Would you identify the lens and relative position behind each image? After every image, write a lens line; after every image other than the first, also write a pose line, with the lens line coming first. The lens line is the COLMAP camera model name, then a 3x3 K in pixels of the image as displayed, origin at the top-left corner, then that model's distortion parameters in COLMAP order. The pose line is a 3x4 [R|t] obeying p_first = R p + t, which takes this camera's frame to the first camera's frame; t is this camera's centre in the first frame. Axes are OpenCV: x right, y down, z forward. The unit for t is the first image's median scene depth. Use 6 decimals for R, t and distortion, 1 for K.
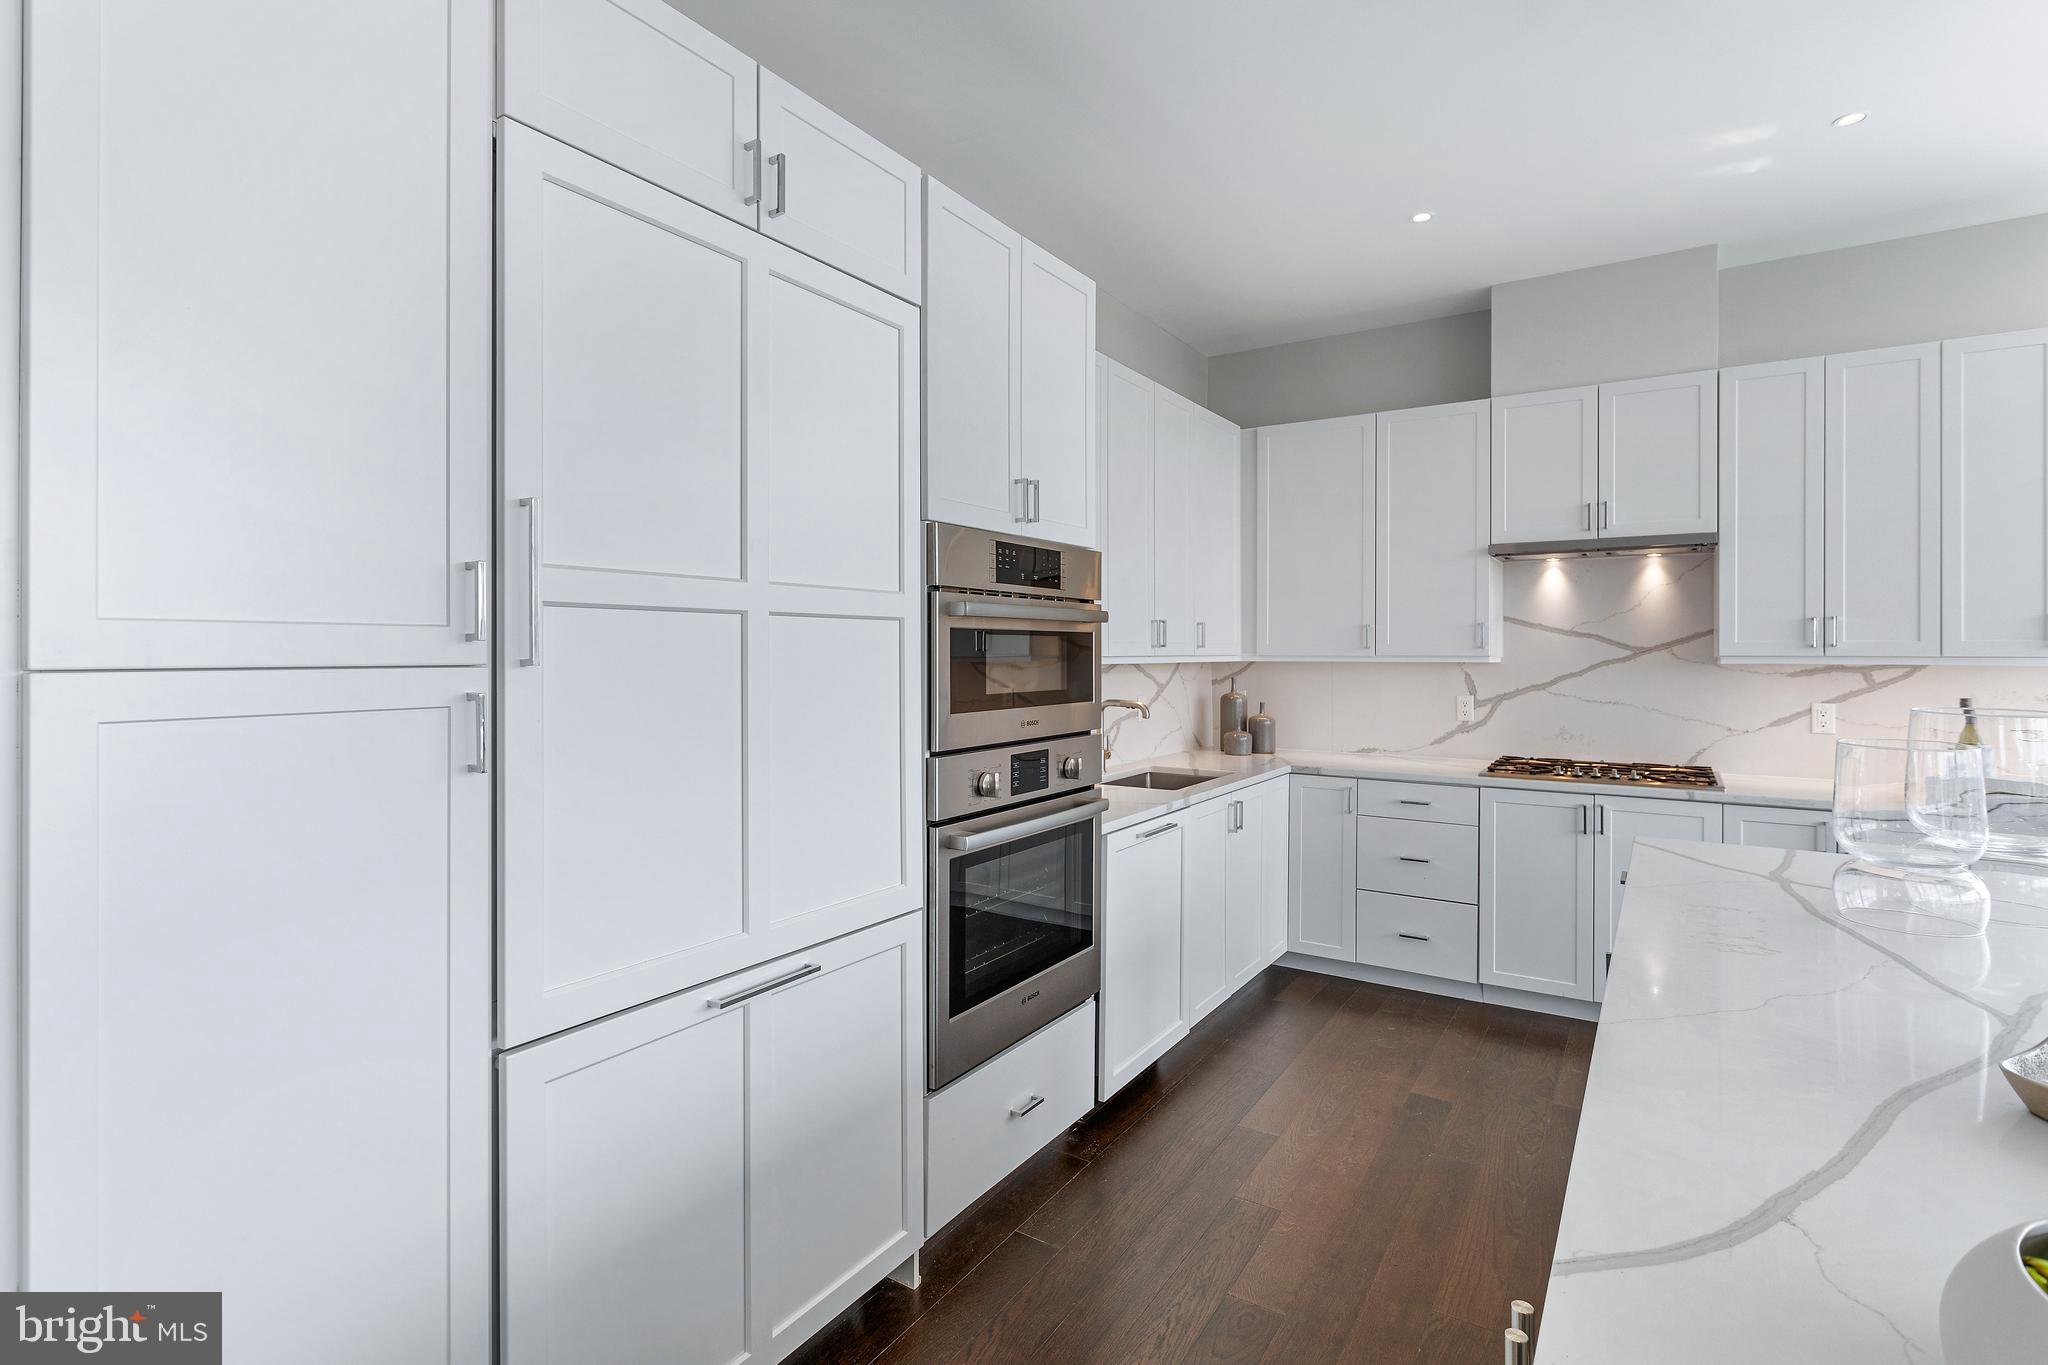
lens RADIAL K [[998.7, 0, 1011.5], [0, 998.7, 648.9], [0, 0, 1]] dist [0.001236, 0.000424]
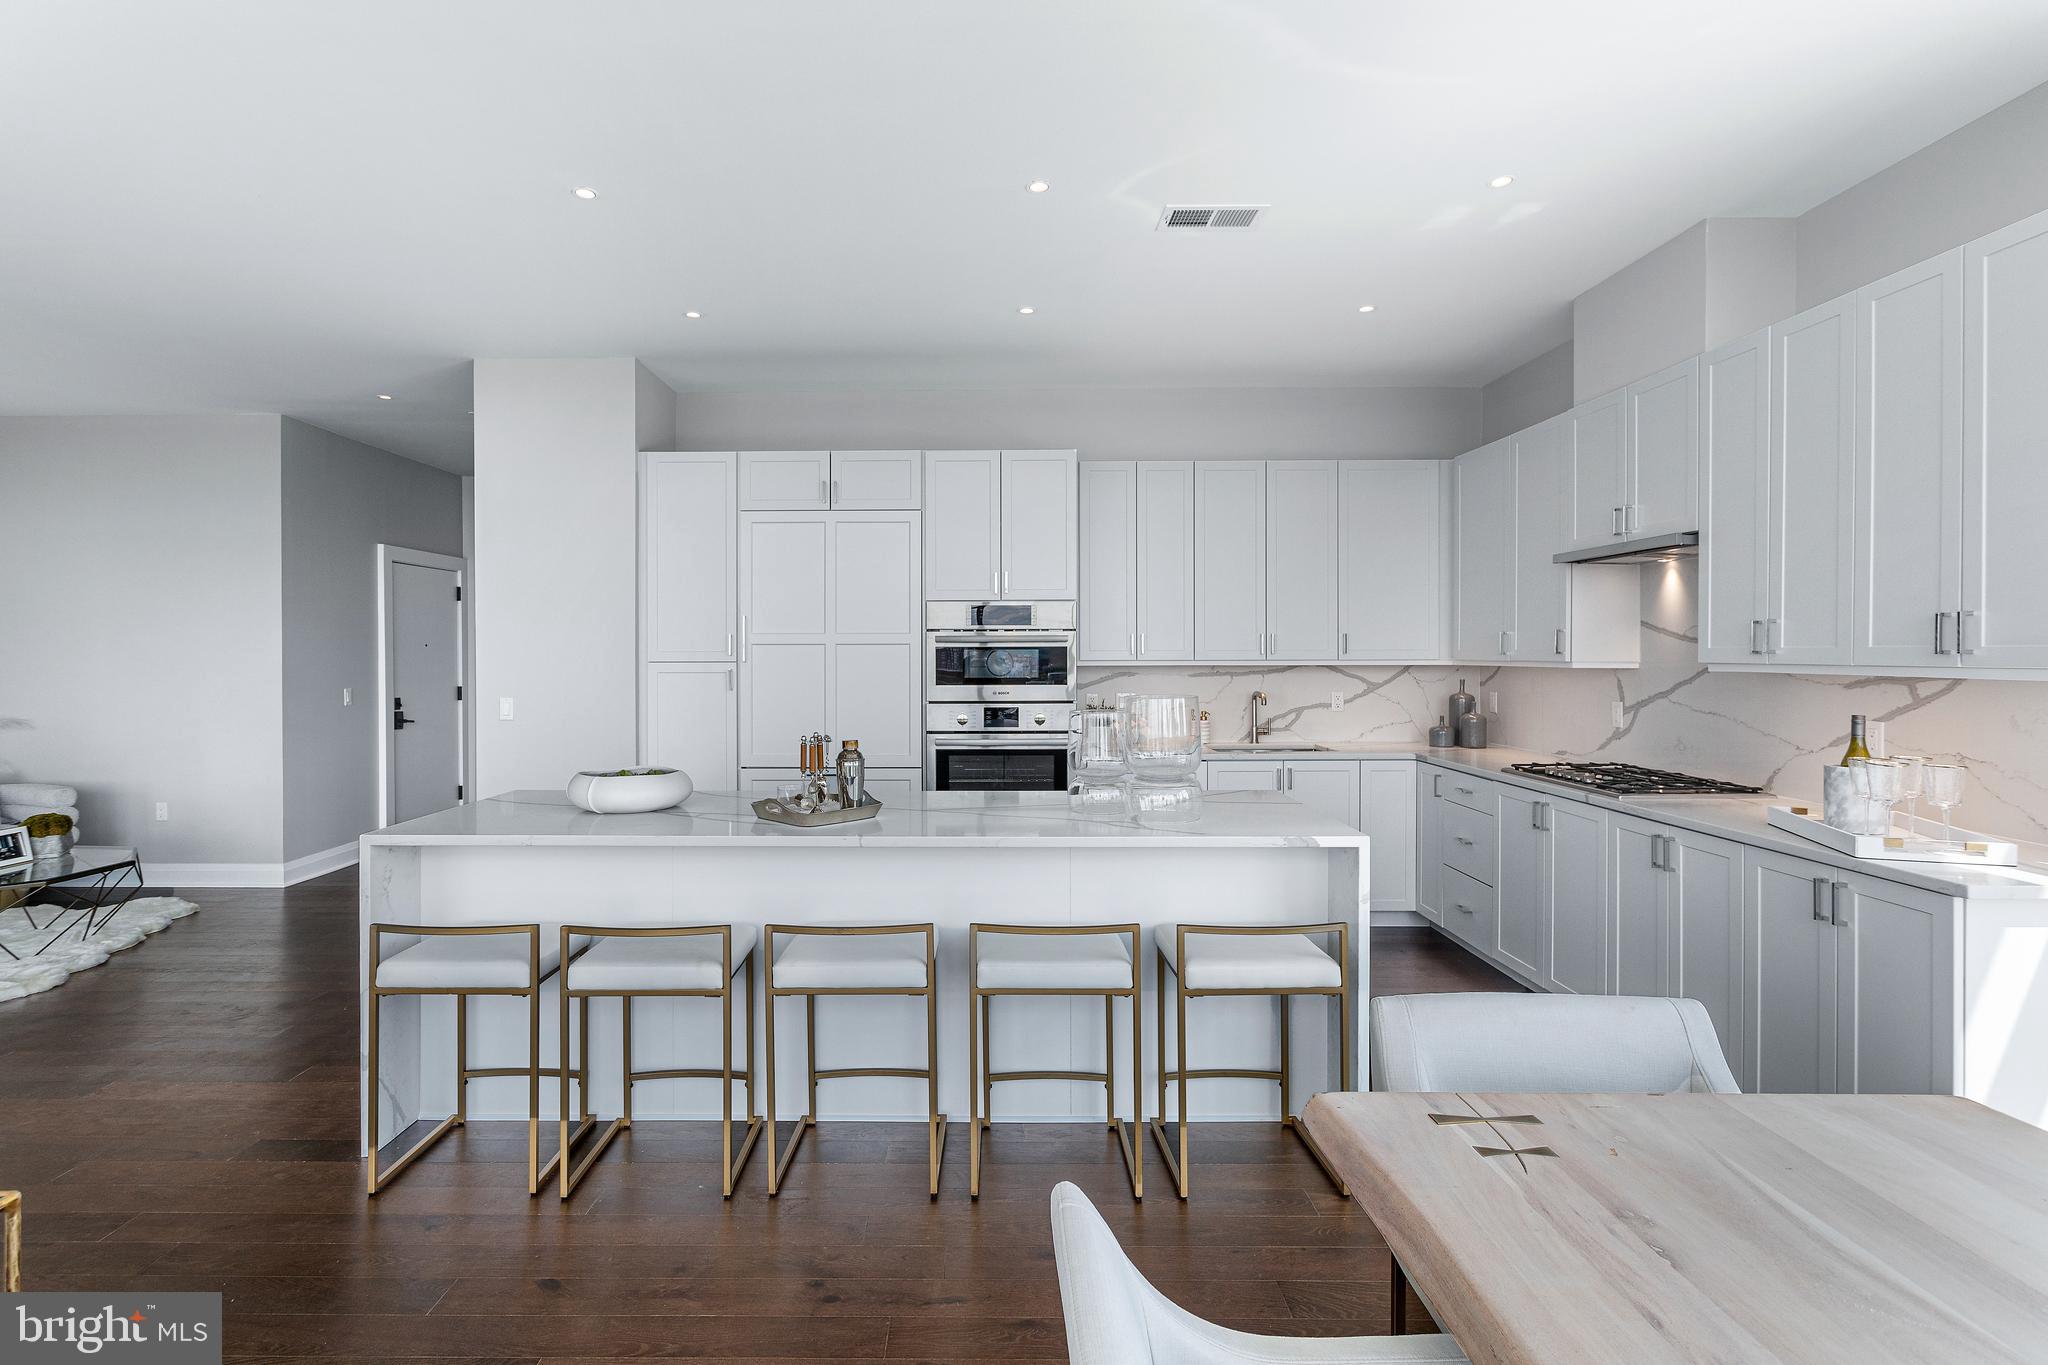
lens RADIAL K [[974.5, 0, 977.3], [0, 974.5, 663.6], [0, 0, 1]] dist [0.000510, 0.000574]
pose [[0.535266, 0.008254, -0.844643, 1.004925], [0.004221, 0.999914, 0.012447, -0.005895], [0.844673, -0.010228, 0.535185, -0.052065]]
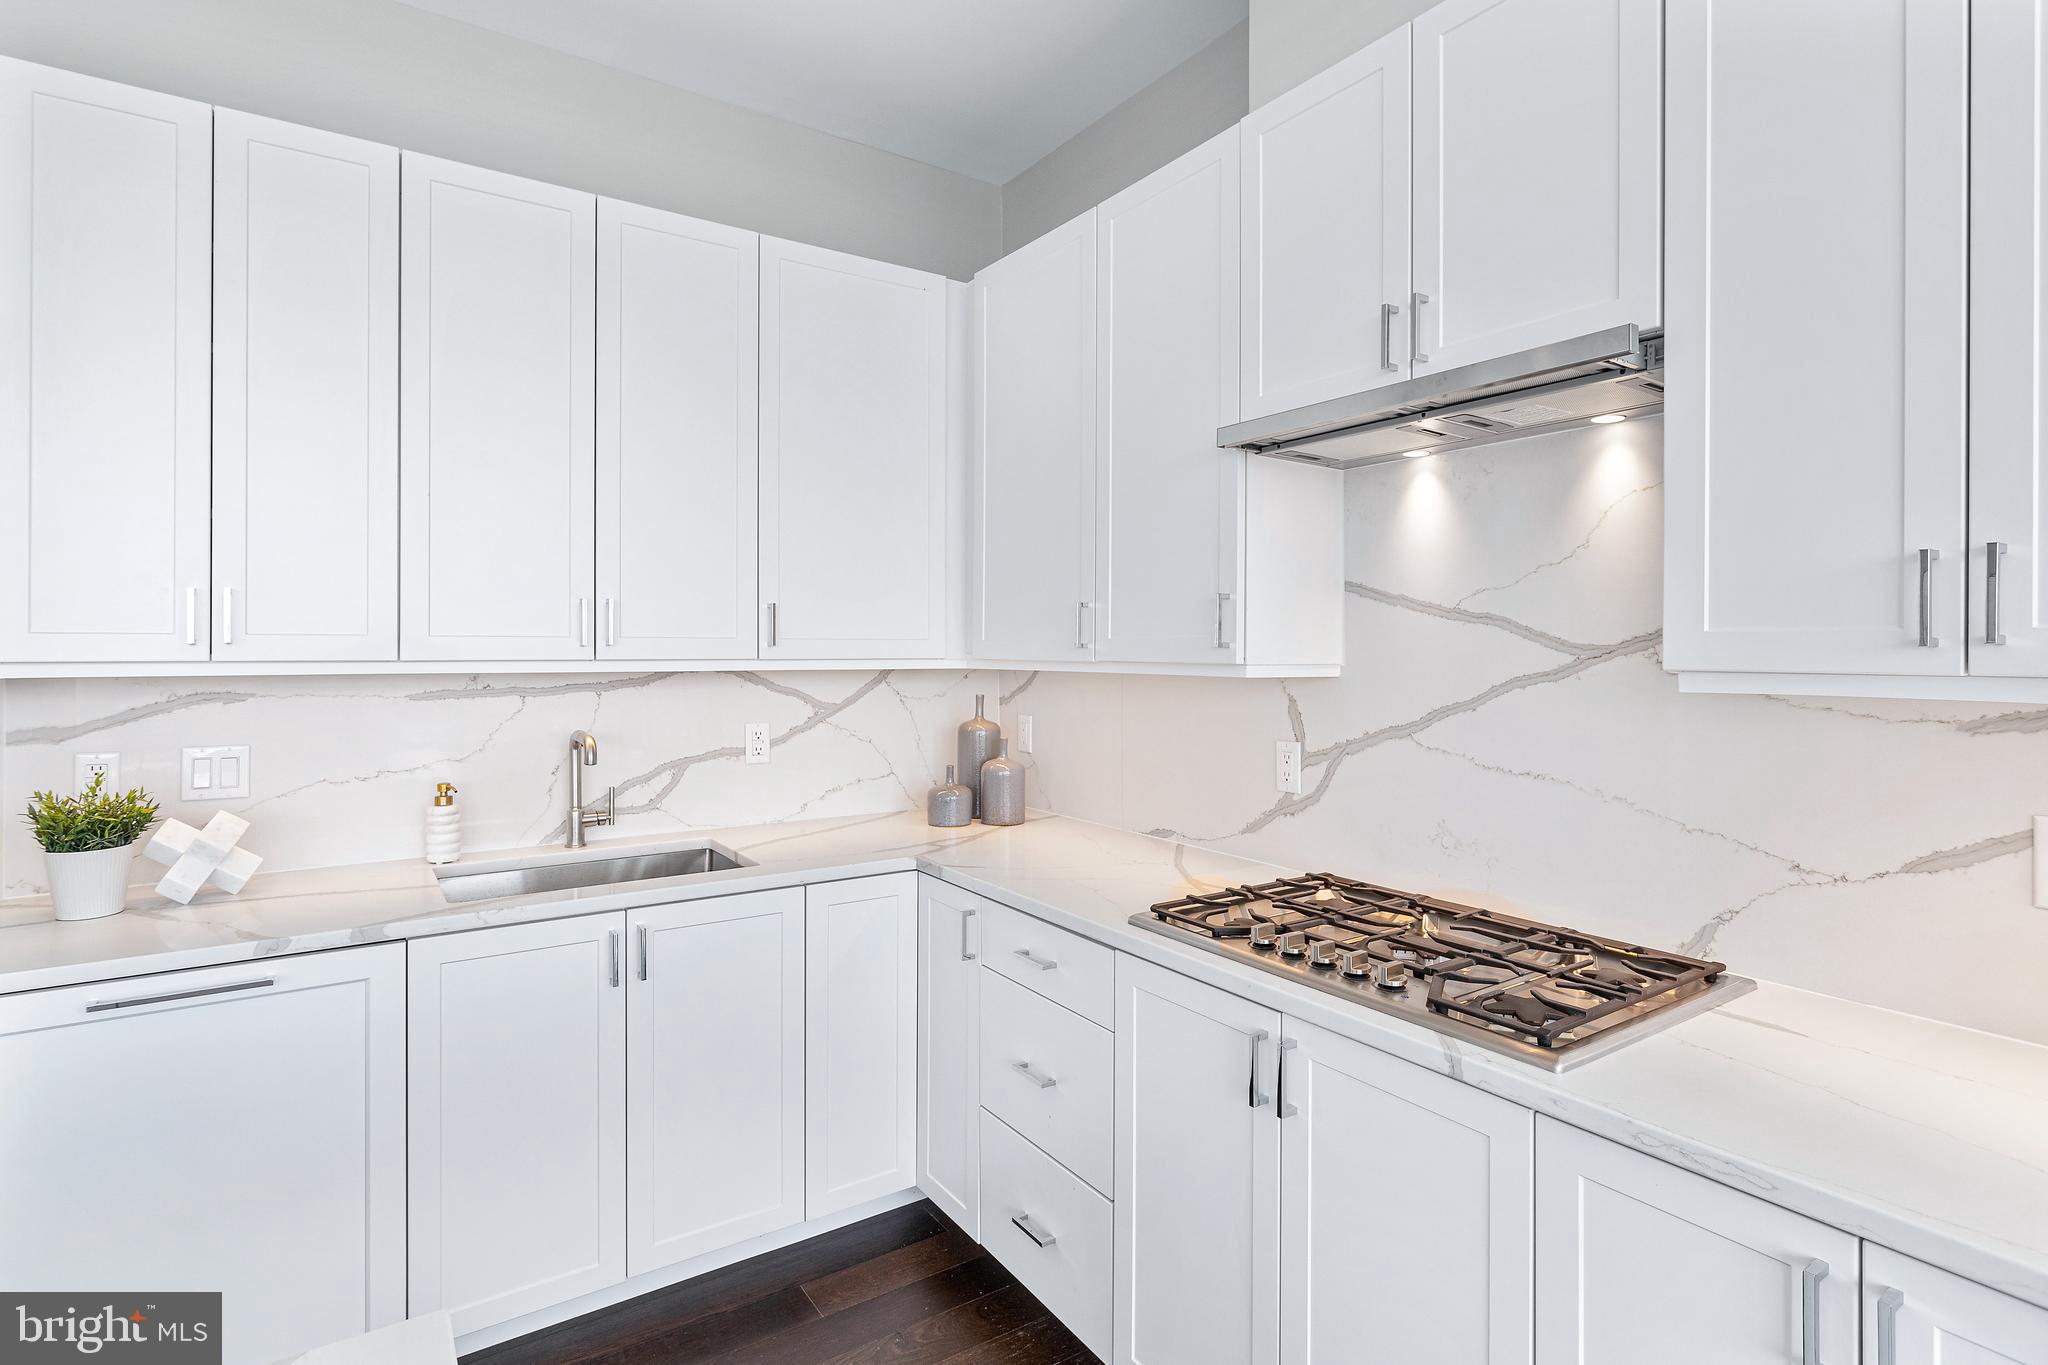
lens RADIAL K [[1018.4, 0, 1023.3], [0, 1018.4, 650.2], [0, 0, 1]] dist [0.000764, 0.000398]
pose [[0.920934, 0.002776, -0.389708, 0.574679], [-0.001716, 0.999994, 0.003069, -0.000649], [0.389714, -0.002158, 0.920933, 0.515701]]
